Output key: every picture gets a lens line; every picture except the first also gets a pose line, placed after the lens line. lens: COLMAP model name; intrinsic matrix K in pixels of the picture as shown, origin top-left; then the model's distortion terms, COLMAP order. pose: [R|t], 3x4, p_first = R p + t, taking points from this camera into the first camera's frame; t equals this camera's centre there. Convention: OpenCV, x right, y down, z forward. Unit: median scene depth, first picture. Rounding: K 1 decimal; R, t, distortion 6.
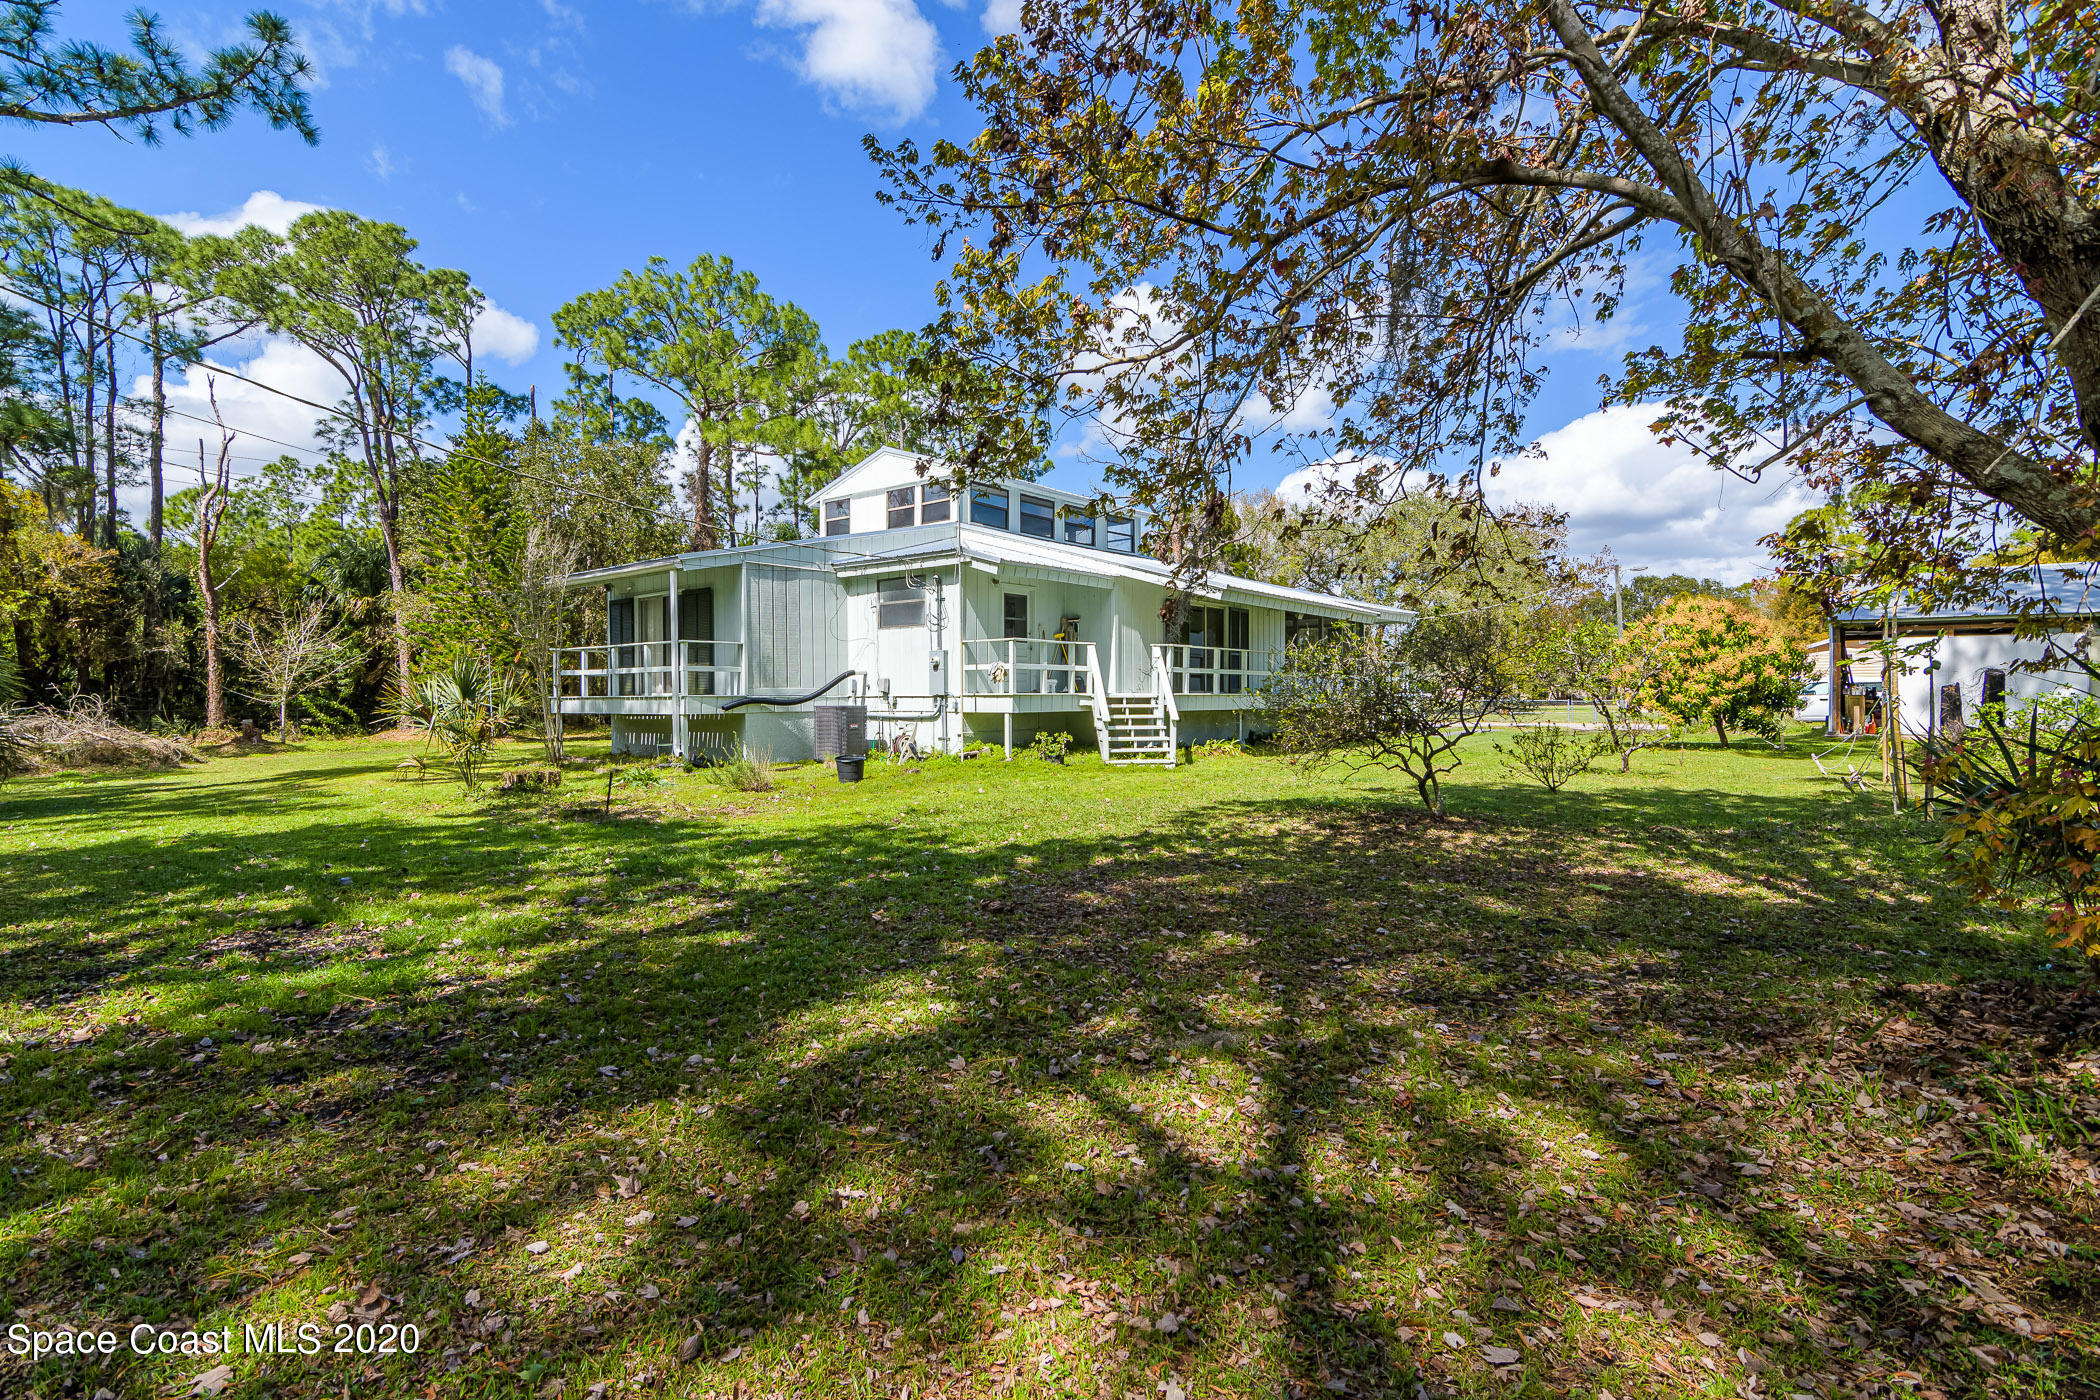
lens RADIAL K [[1003.9, 0, 1047.3], [0, 1003.9, 699.9], [0, 0, 1]] dist [-0.003883, 0.003163]
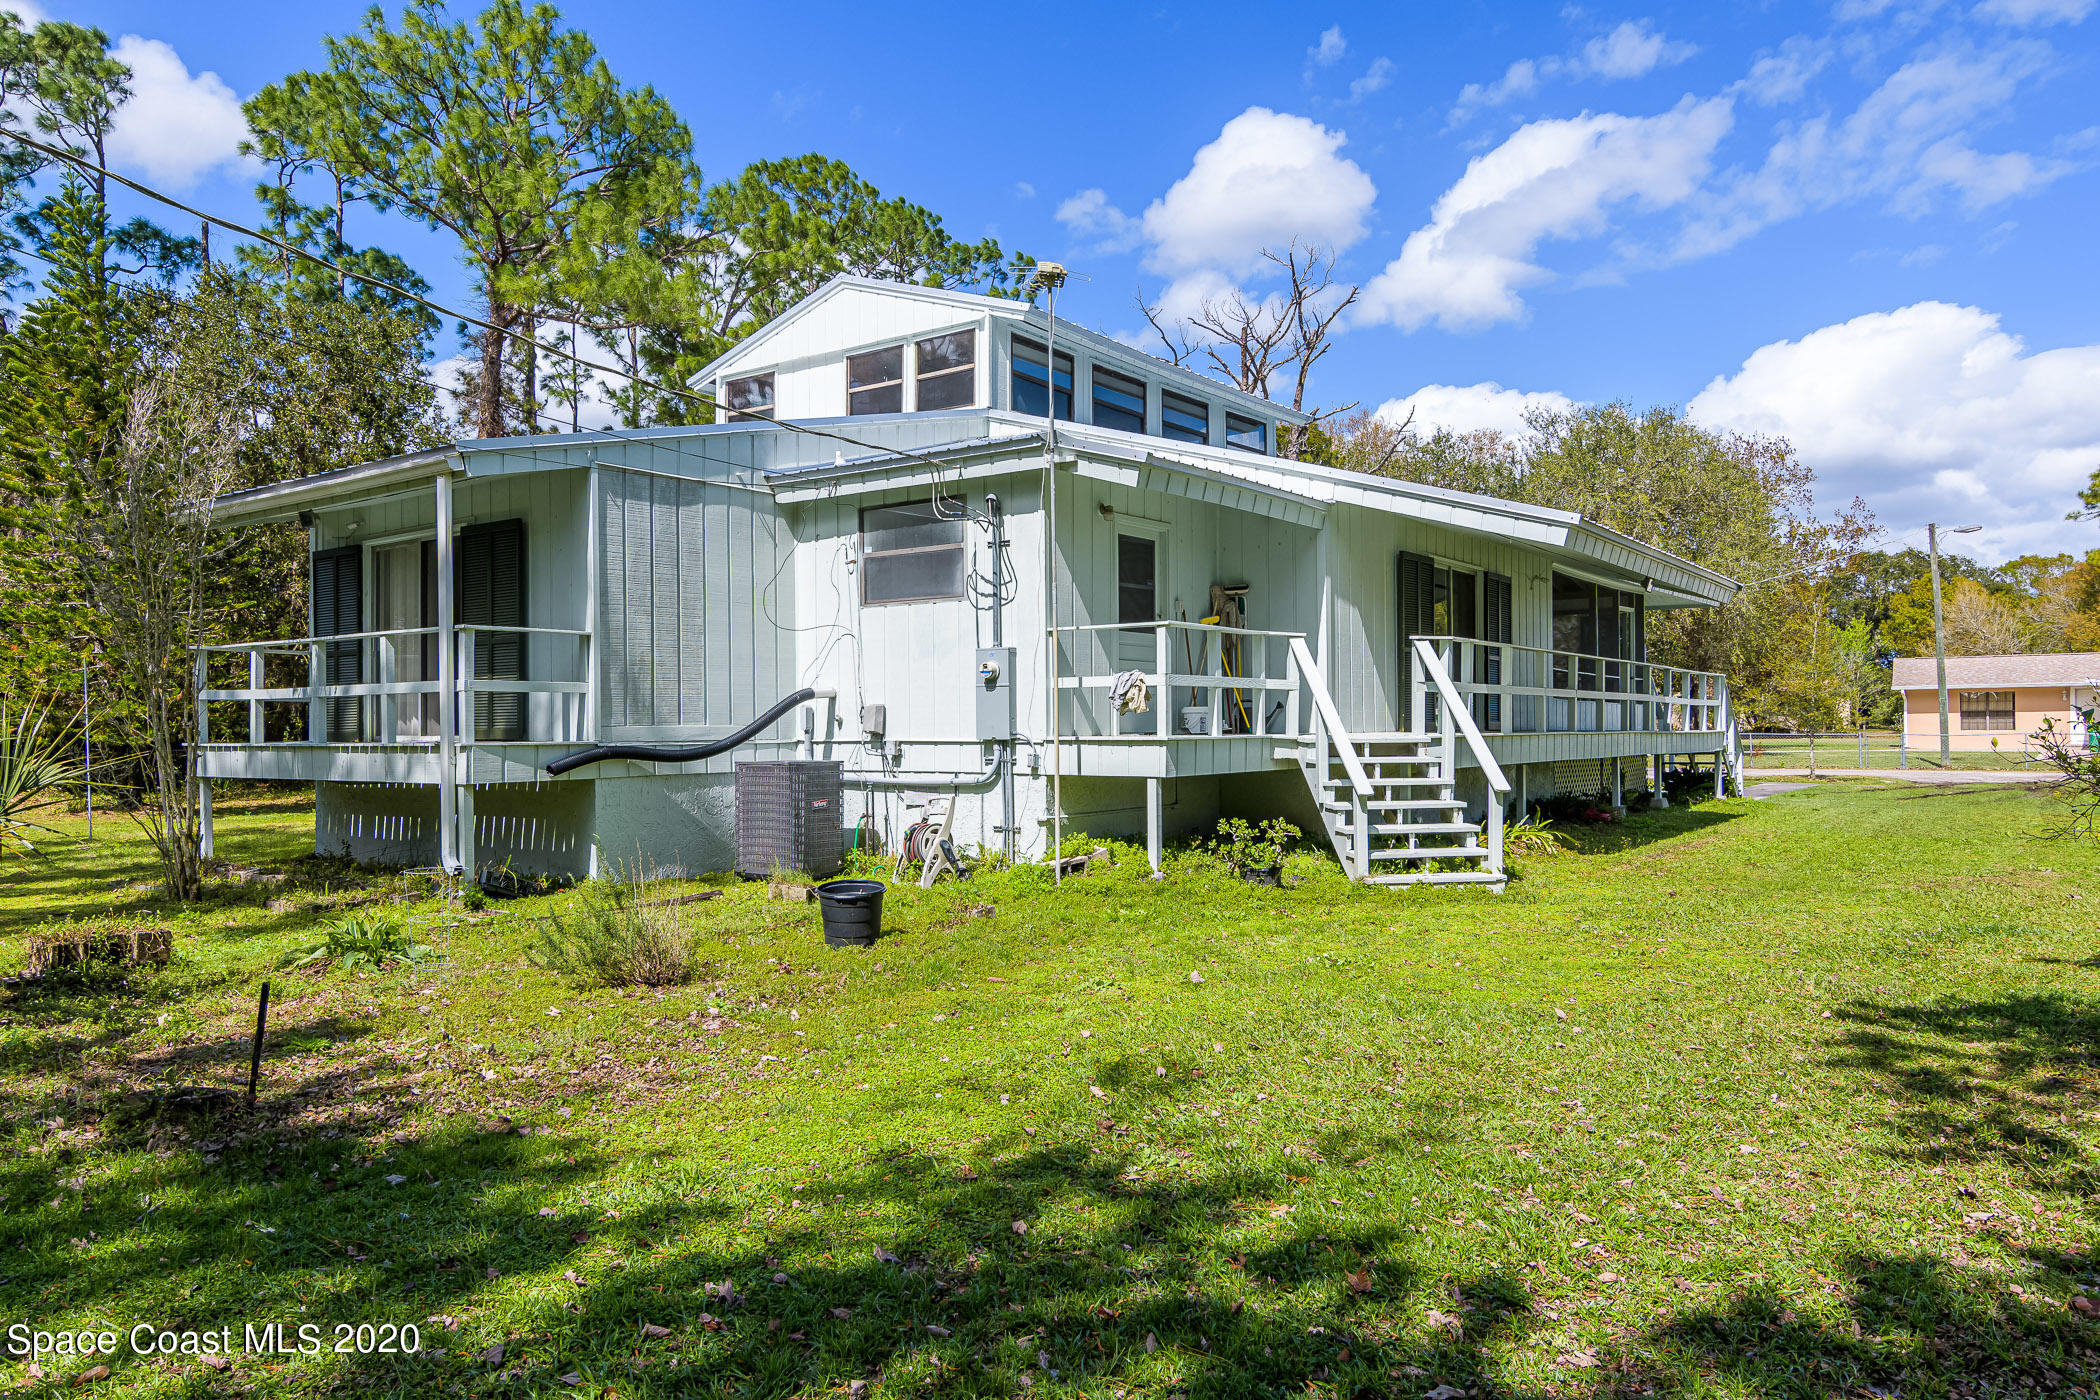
lens RADIAL K [[1420.7, 0, 1052.9], [0, 1420.7, 693.9], [0, 0, 1]] dist [-0.023683, 0.002561]
pose [[0.998462, -0.001680, 0.055421, -0.116697], [0.003150, 0.999645, -0.026442, -0.008553], [-0.055356, 0.026575, 0.998113, 0.303601]]
